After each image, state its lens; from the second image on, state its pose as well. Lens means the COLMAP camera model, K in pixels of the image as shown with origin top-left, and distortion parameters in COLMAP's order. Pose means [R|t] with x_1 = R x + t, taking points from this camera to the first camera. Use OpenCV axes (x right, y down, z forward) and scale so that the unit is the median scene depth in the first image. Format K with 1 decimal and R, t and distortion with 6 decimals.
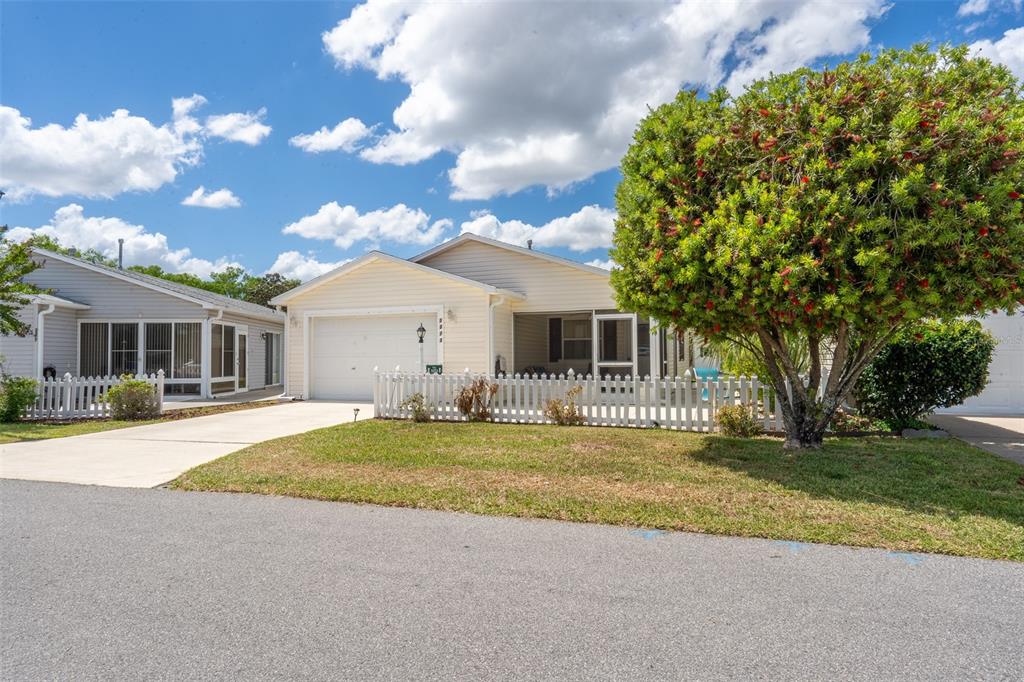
lens RADIAL K [[586.9, 0, 512.0], [0, 586.9, 341.0], [0, 0, 1]] dist [0.023707, 0.000167]
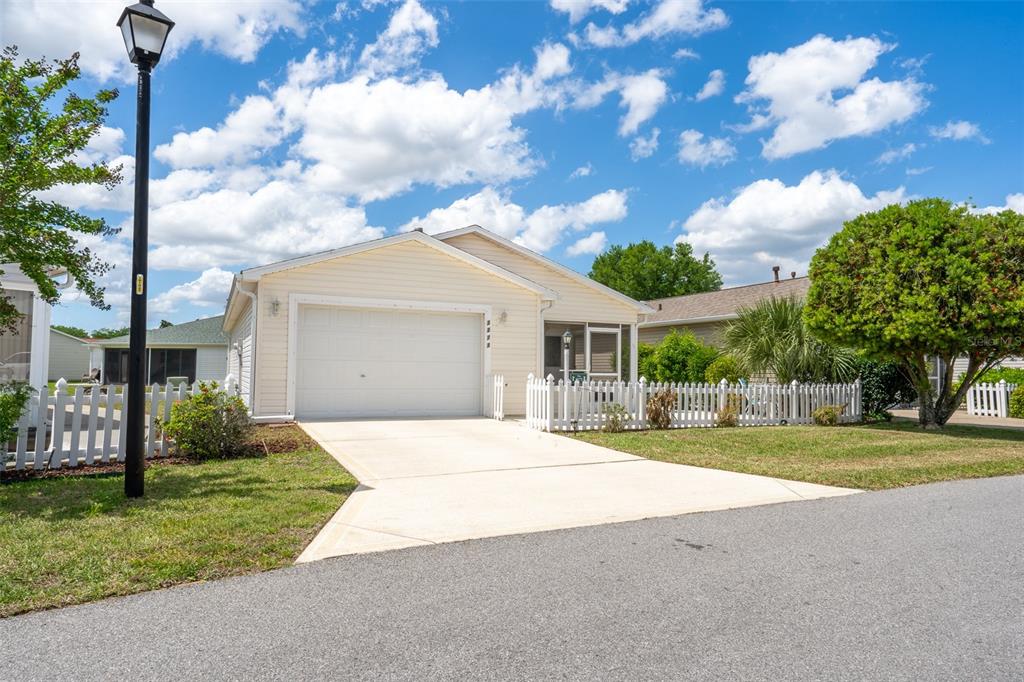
lens RADIAL K [[634.0, 0, 512.0], [0, 634.0, 341.0], [0, 0, 1]] dist [0.004162, 0.000735]
pose [[0.687075, 0.046401, 0.725104, -0.811589], [-0.038606, 0.998880, -0.027339, 0.017962], [-0.725560, -0.009209, 0.688097, 0.322635]]
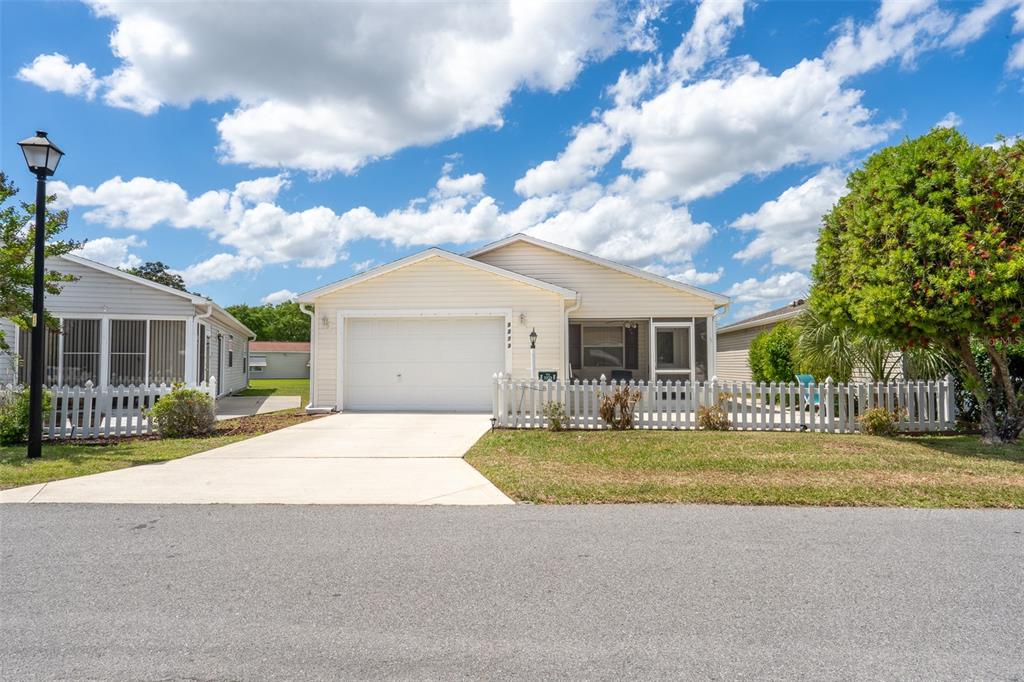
lens RADIAL K [[617.2, 0, 512.0], [0, 617.2, 341.0], [0, 0, 1]] dist [0.014168, -0.004320]
pose [[0.964281, 0.015641, 0.264419, -0.390377], [-0.012996, 0.999847, -0.011750, 0.003051], [-0.264562, 0.007894, 0.964336, 0.037506]]
